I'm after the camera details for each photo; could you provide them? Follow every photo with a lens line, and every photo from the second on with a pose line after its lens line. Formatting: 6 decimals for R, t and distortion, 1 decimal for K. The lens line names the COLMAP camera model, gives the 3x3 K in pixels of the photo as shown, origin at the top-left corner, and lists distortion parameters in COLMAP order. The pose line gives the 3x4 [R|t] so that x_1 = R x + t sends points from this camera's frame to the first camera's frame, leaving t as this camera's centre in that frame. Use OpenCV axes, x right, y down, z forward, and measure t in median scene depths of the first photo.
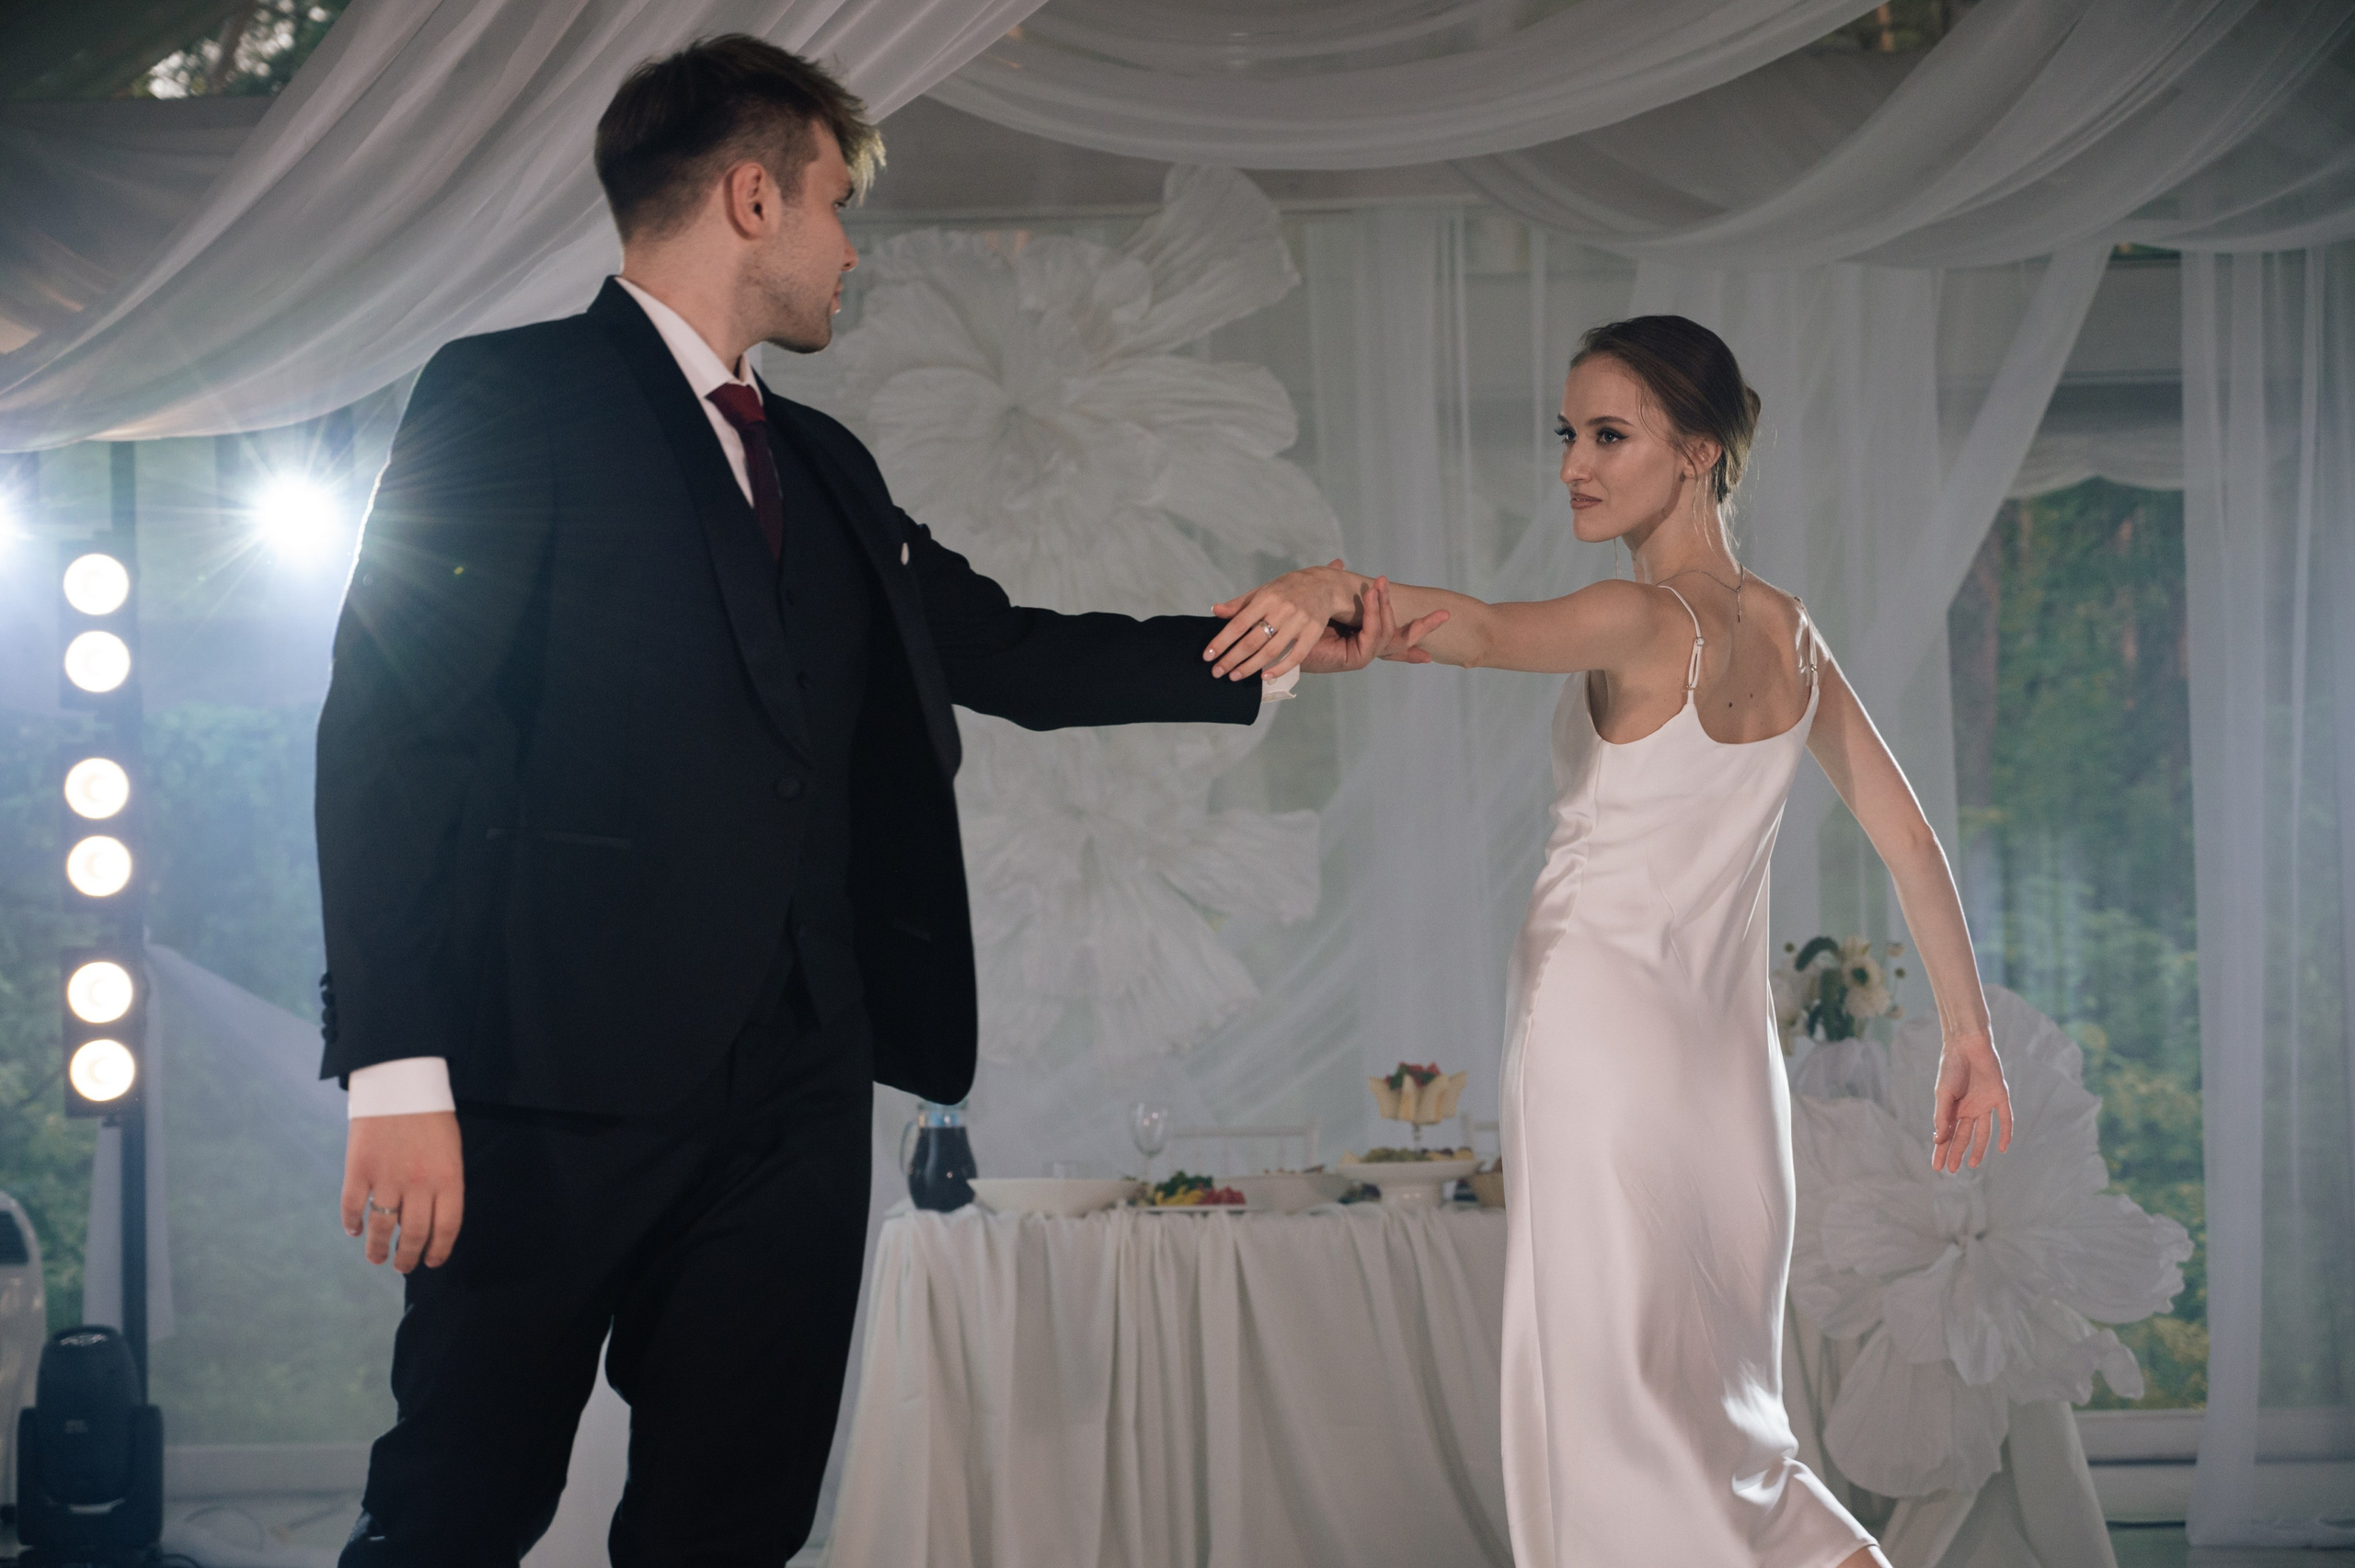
lens RADIAL K [[4716.2, 0, 1126.8], [0, 4716.2, 814.5], [0, 0, 1]] dist [0.054411, 0.000000]
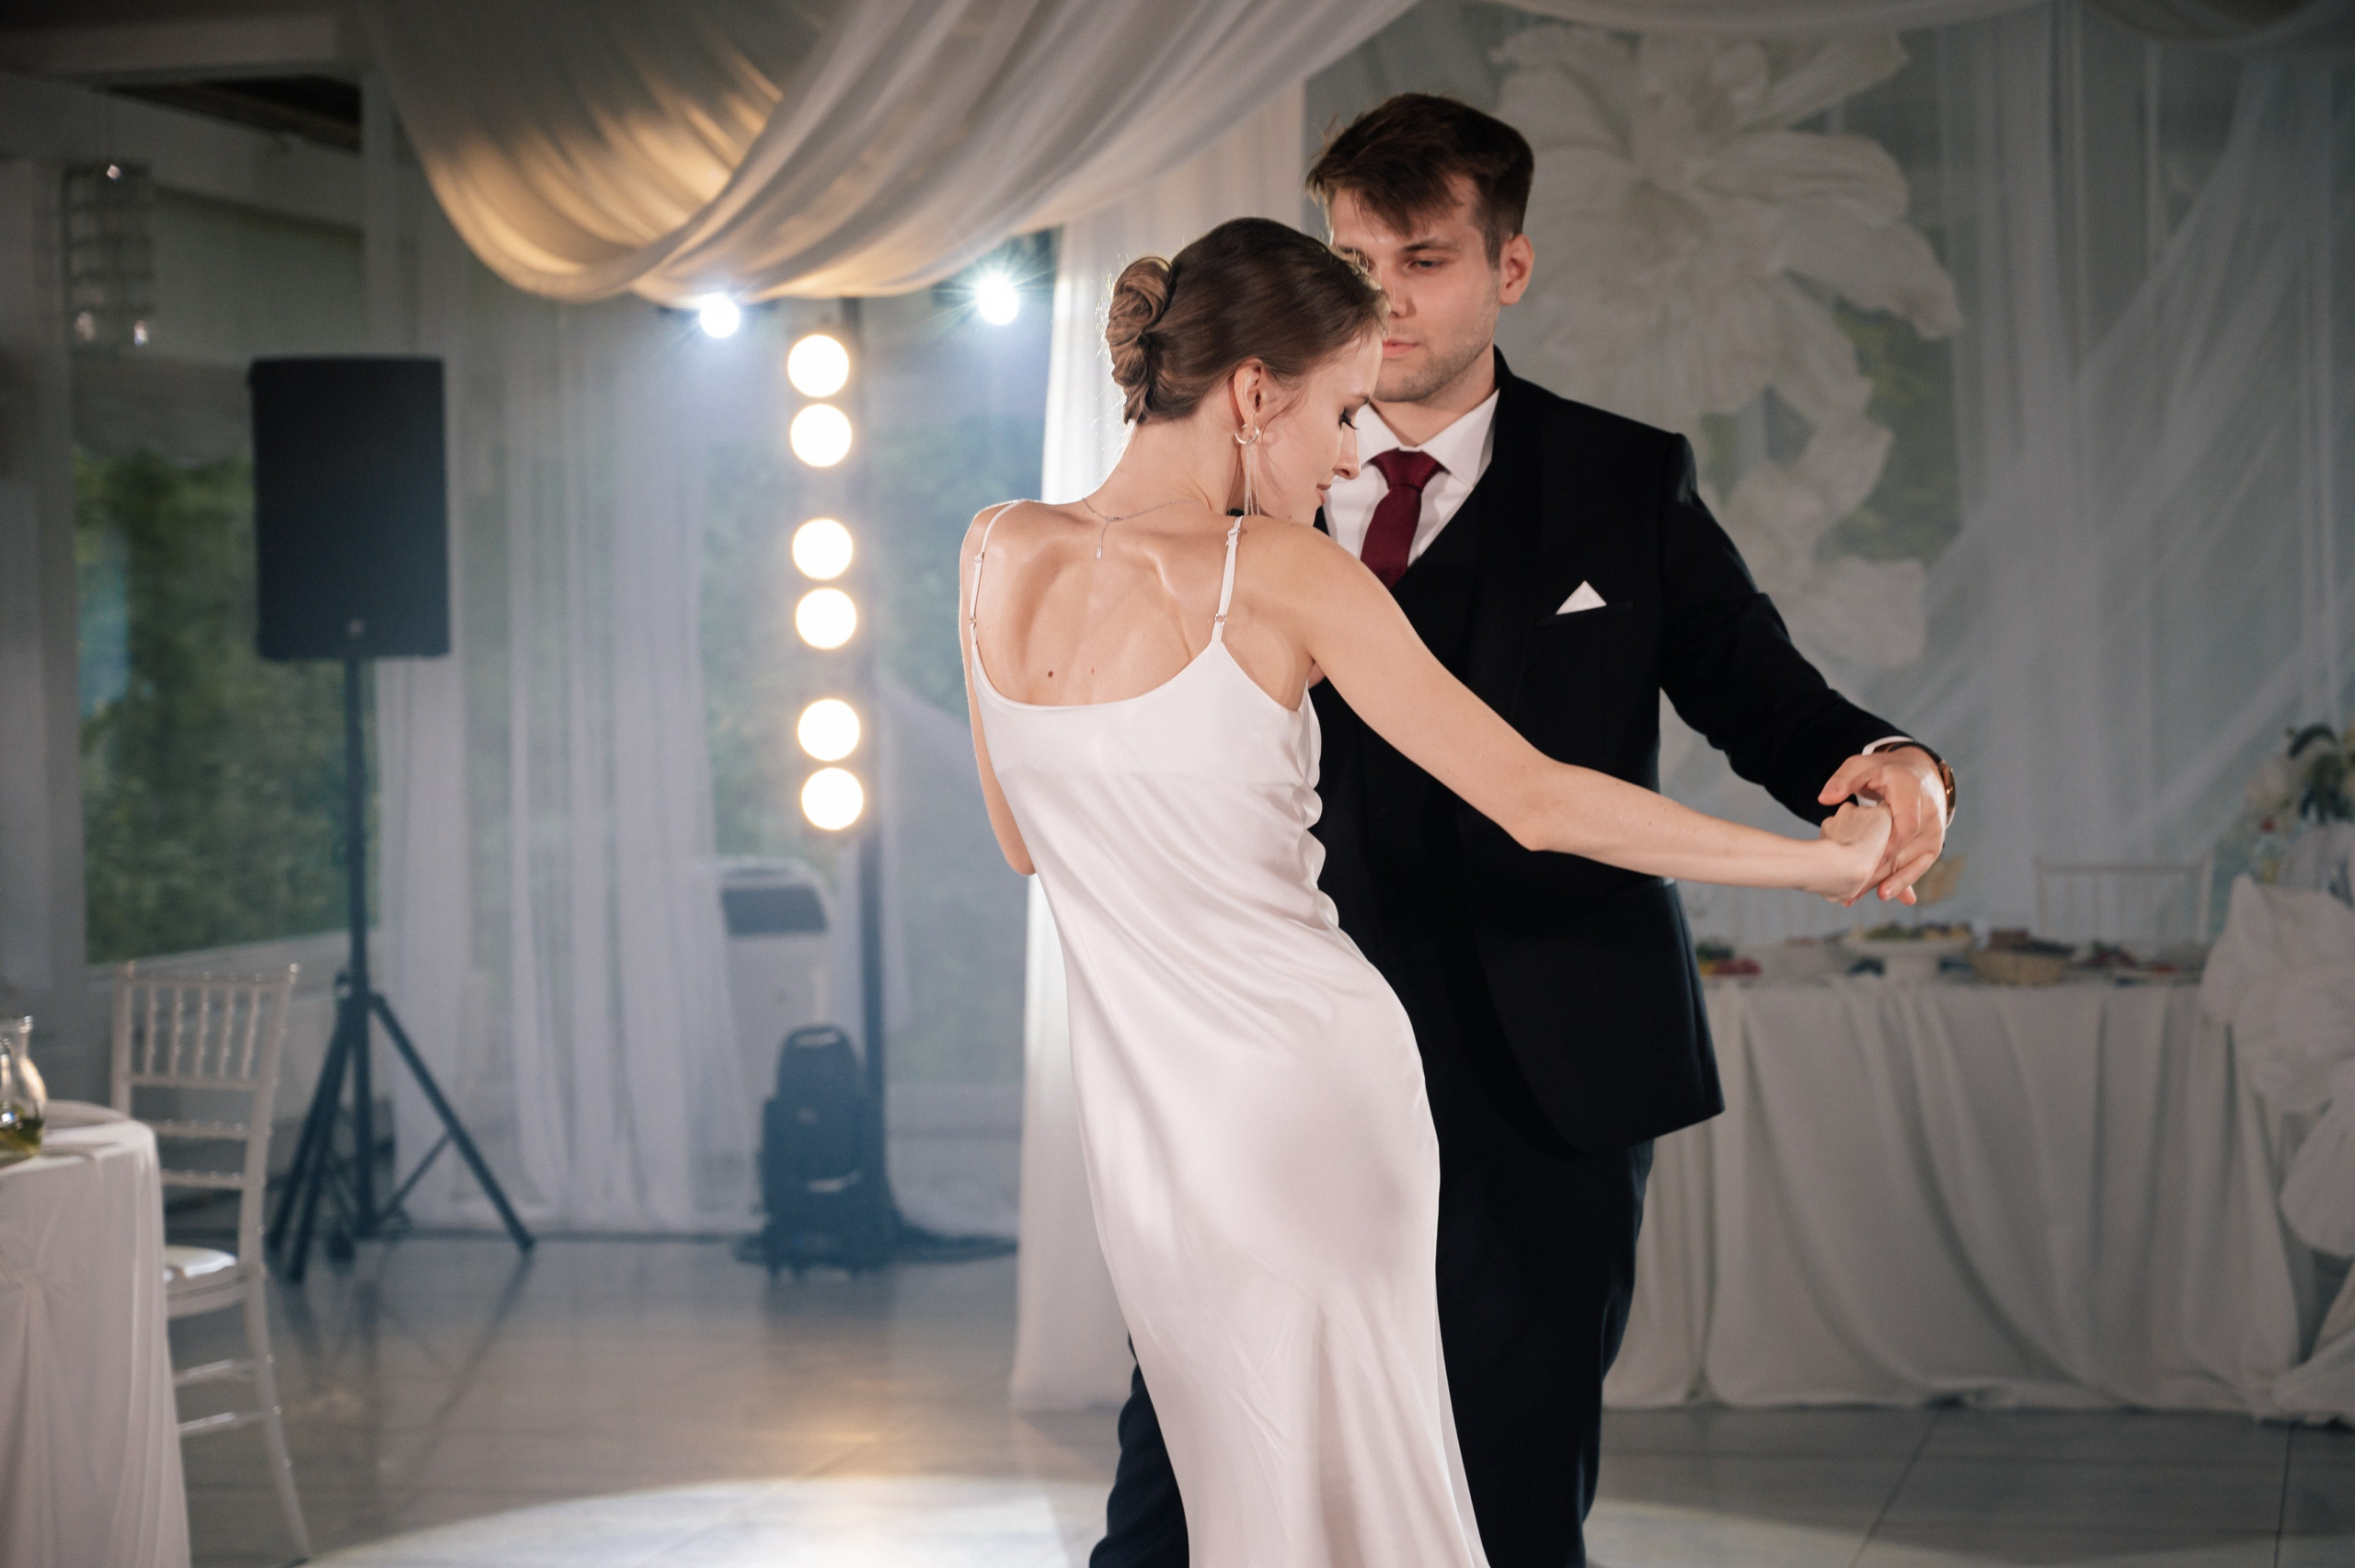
lens RADIAL K [[4716.2, 0, 1197.6], [0, 4716.2, 762.3], [0, 0, 1]] dist [0.054411, 0.000000]
pose [[0.979374, 0.003792, -0.202020, 0.114114], [0.015366, 0.995531, 0.093178, -0.068706], [0.201471, -0.094360, 0.974939, -0.096057]]
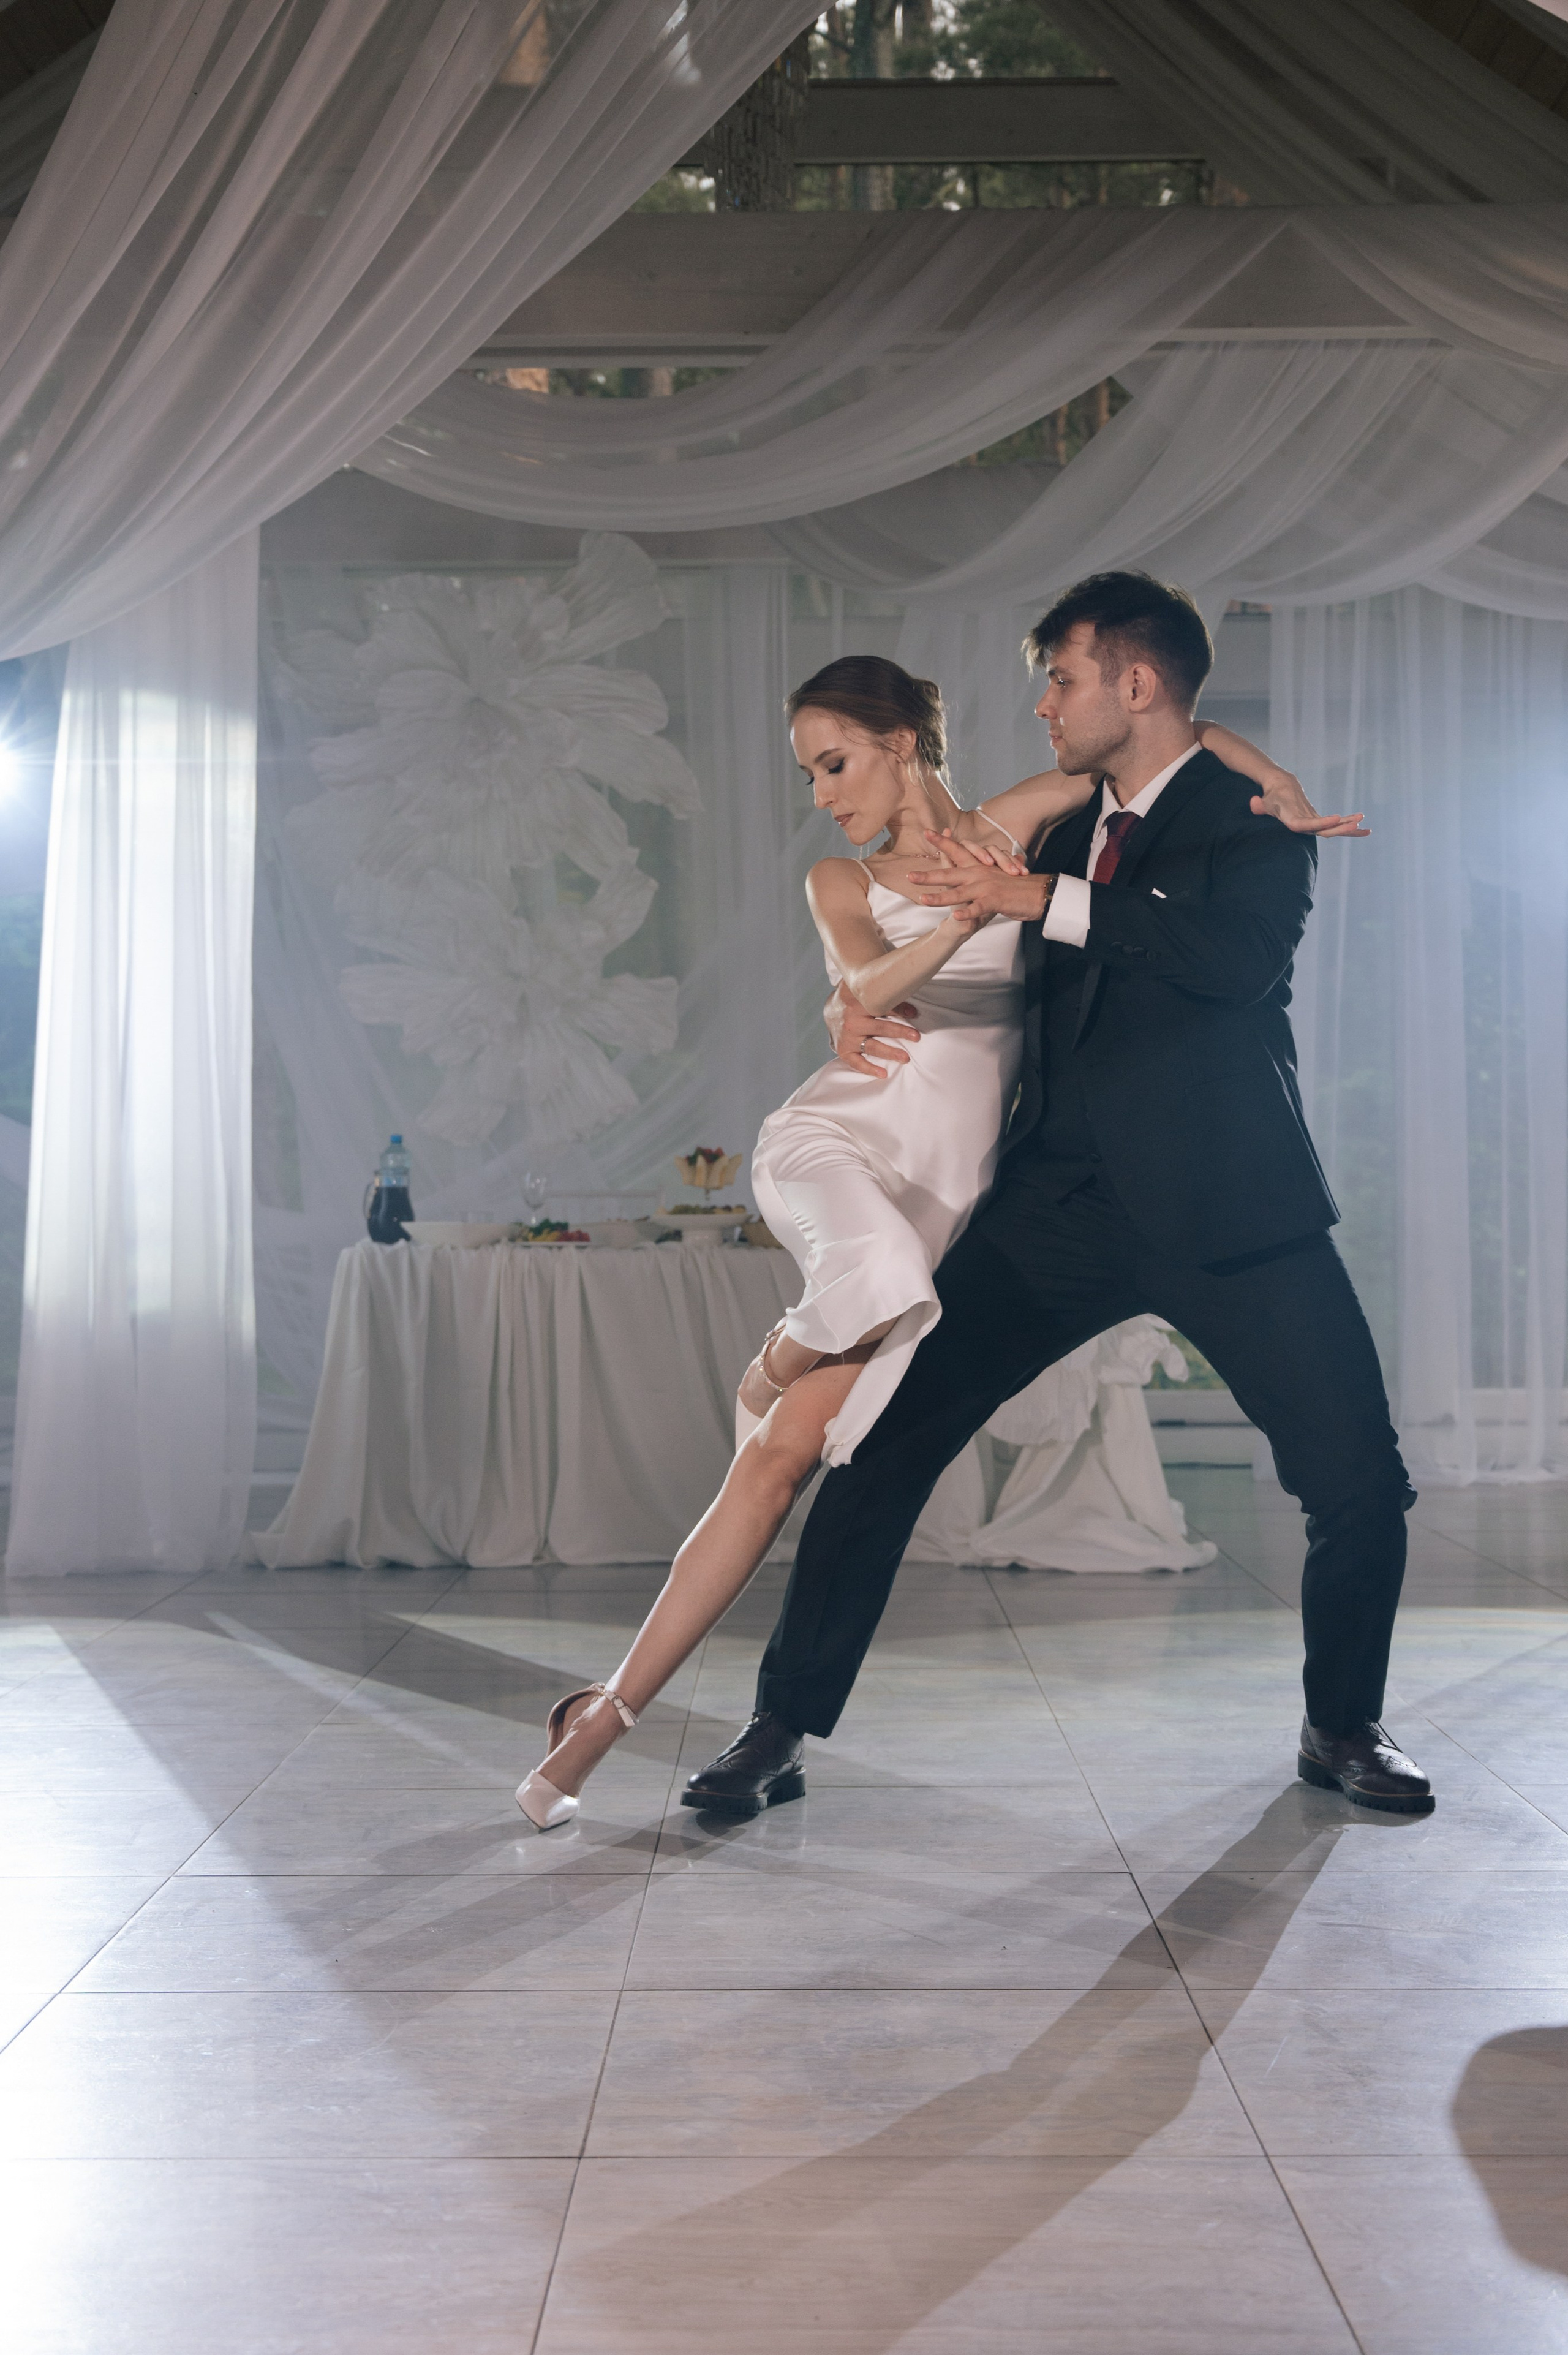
lens RADIAL K [[3143.9, 0, 747.4], [0, 3143.9, 1150.6], [0, 0, 1]] dist [0.009380, 0.000000]
pose [[0.999668, 0.014946, 0.020985, 0.050946], [-0.015997, 0.998579, 0.050841, 0.003522], [-0.020196, -0.051160, 0.998486, 0.021518]]
